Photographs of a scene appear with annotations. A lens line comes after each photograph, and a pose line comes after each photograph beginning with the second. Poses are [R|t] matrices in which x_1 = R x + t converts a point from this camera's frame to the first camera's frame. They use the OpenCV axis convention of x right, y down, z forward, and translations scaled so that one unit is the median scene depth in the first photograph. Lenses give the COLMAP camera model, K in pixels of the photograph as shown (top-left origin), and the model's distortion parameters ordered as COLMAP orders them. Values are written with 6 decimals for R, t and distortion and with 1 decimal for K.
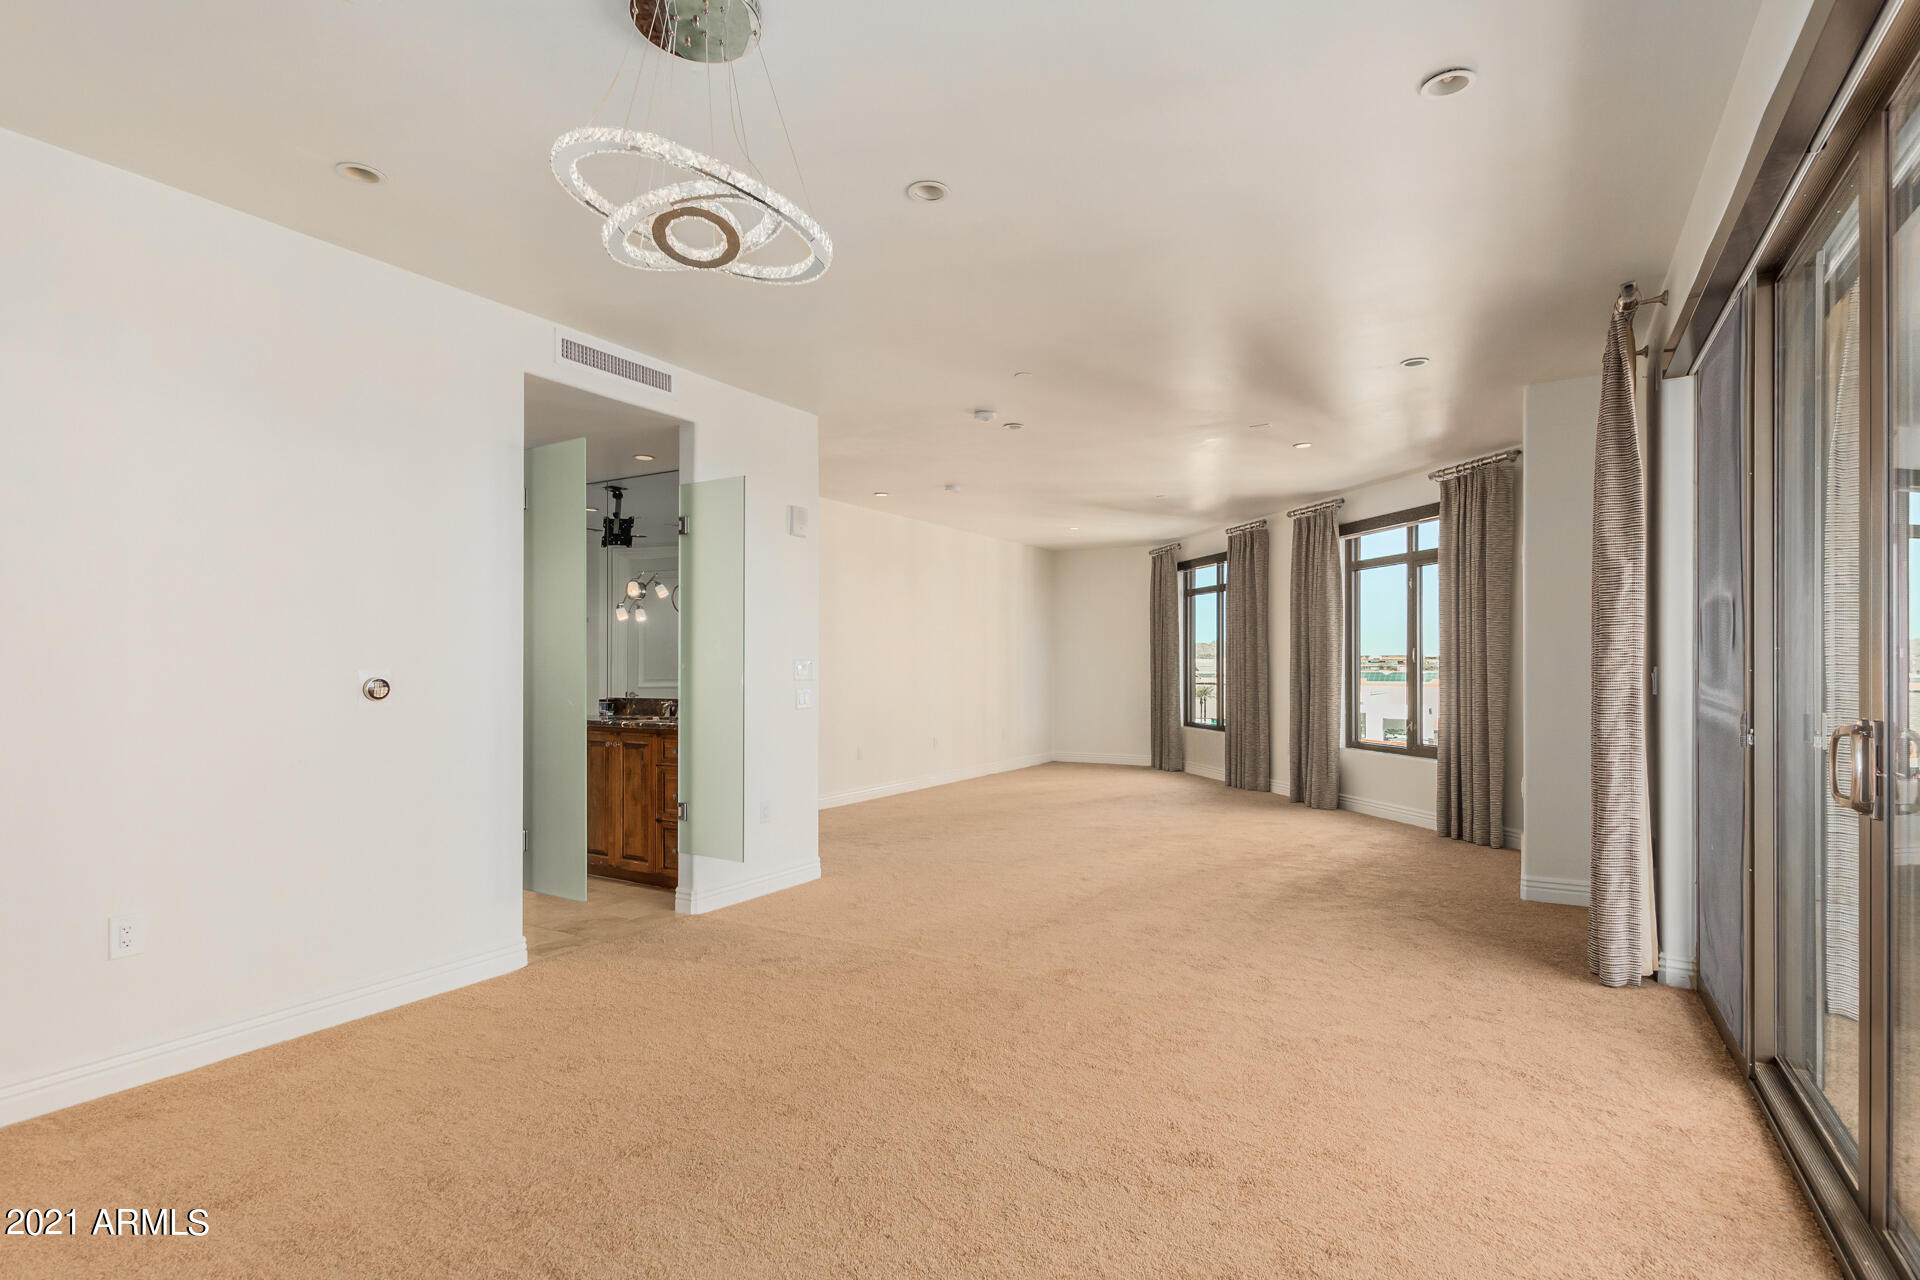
lens RADIAL K [[945.2, 0, 955.1], [0, 945.2, 641.8], [0, 0, 1]] dist [0.017758, -0.002116]
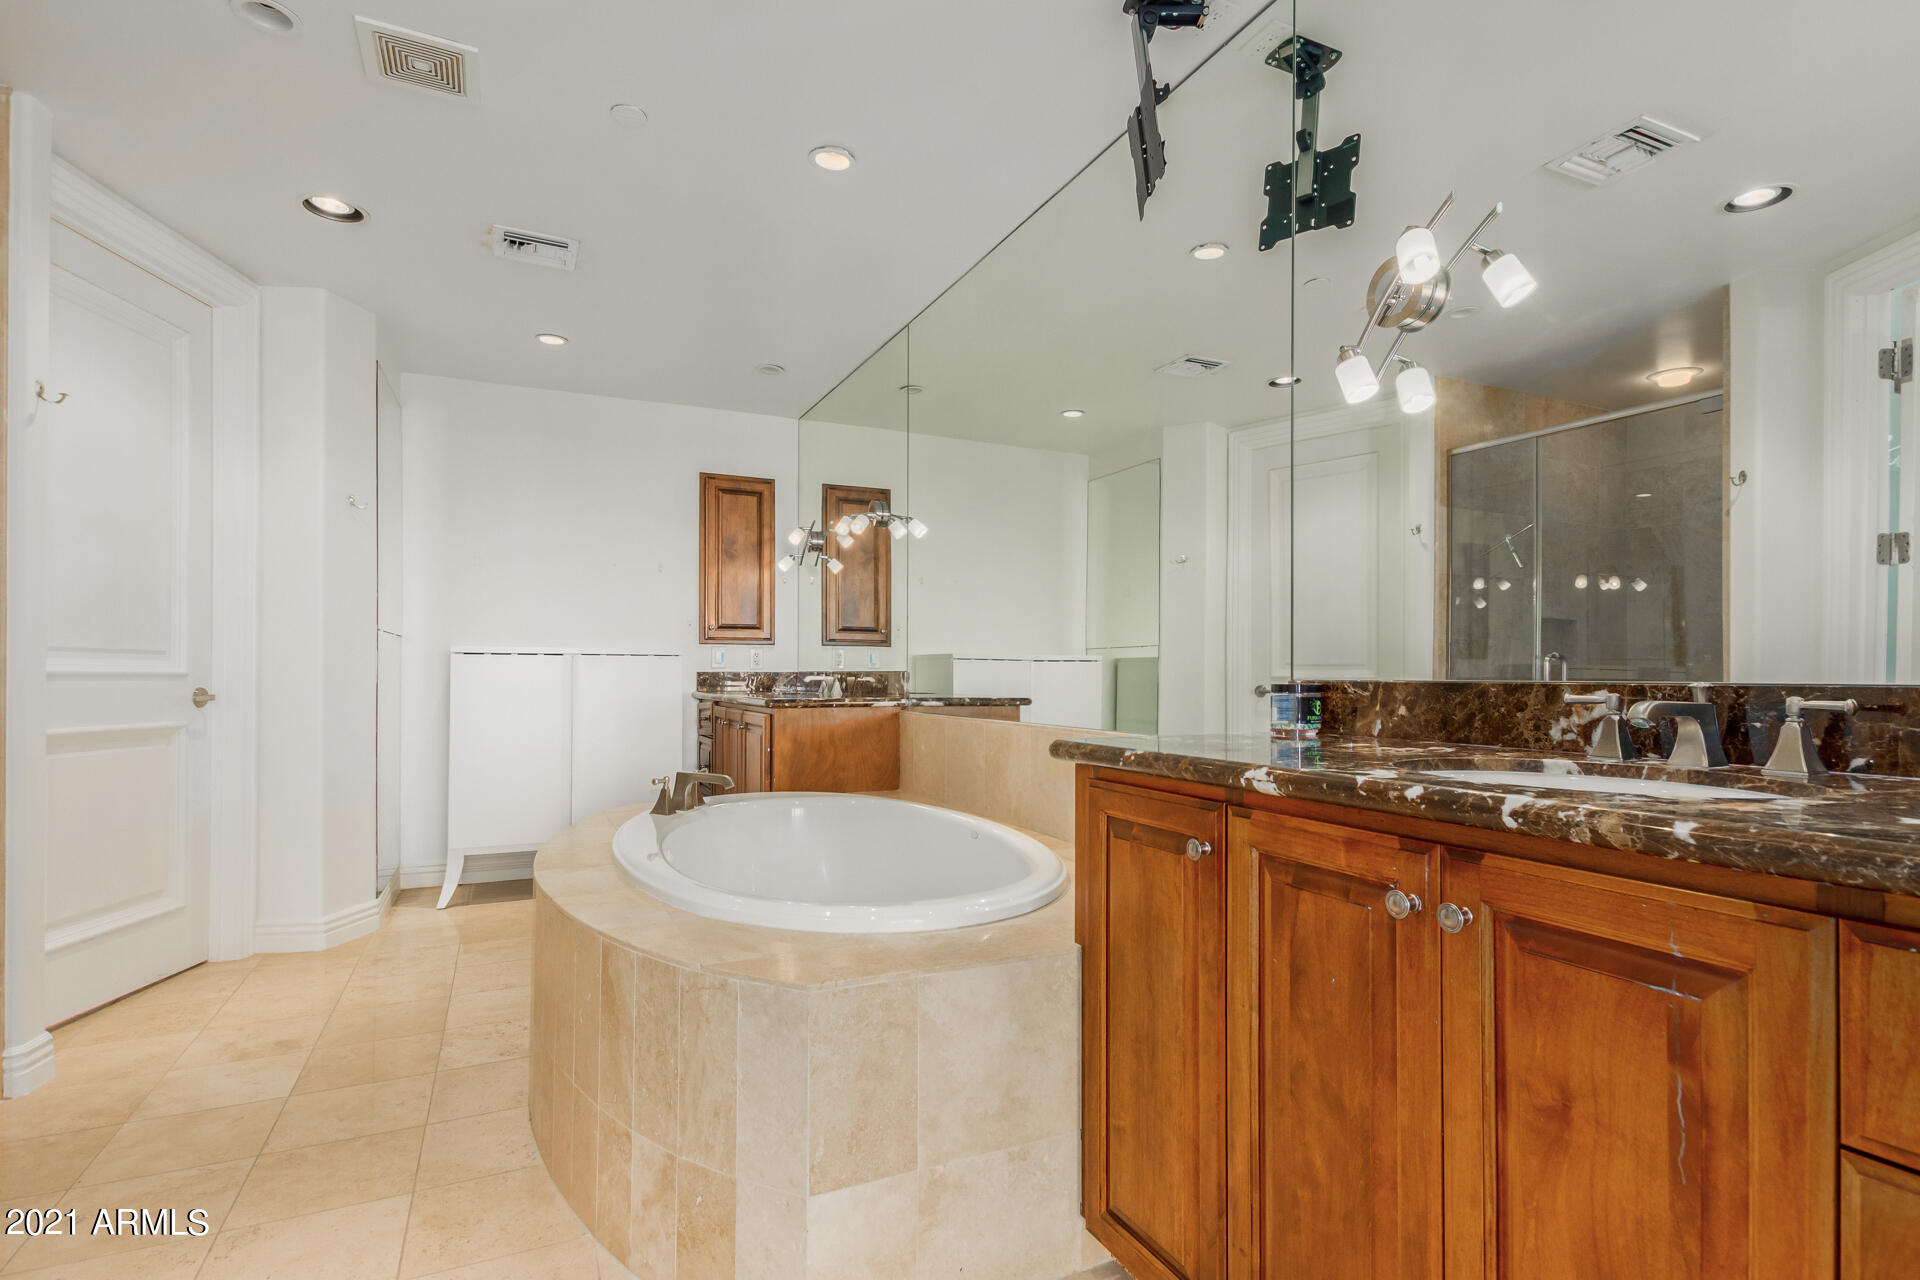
lens RADIAL K [[945.2, 0, 958.9], [0, 945.2, 653.0], [0, 0, 1]] dist [0.017758, -0.002116]
pose [[0.833801, -0.005158, -0.552040, -0.292315], [-0.000171, 0.999954, -0.009601, 0.053316], [0.552064, 0.008099, 0.833762, 0.695419]]
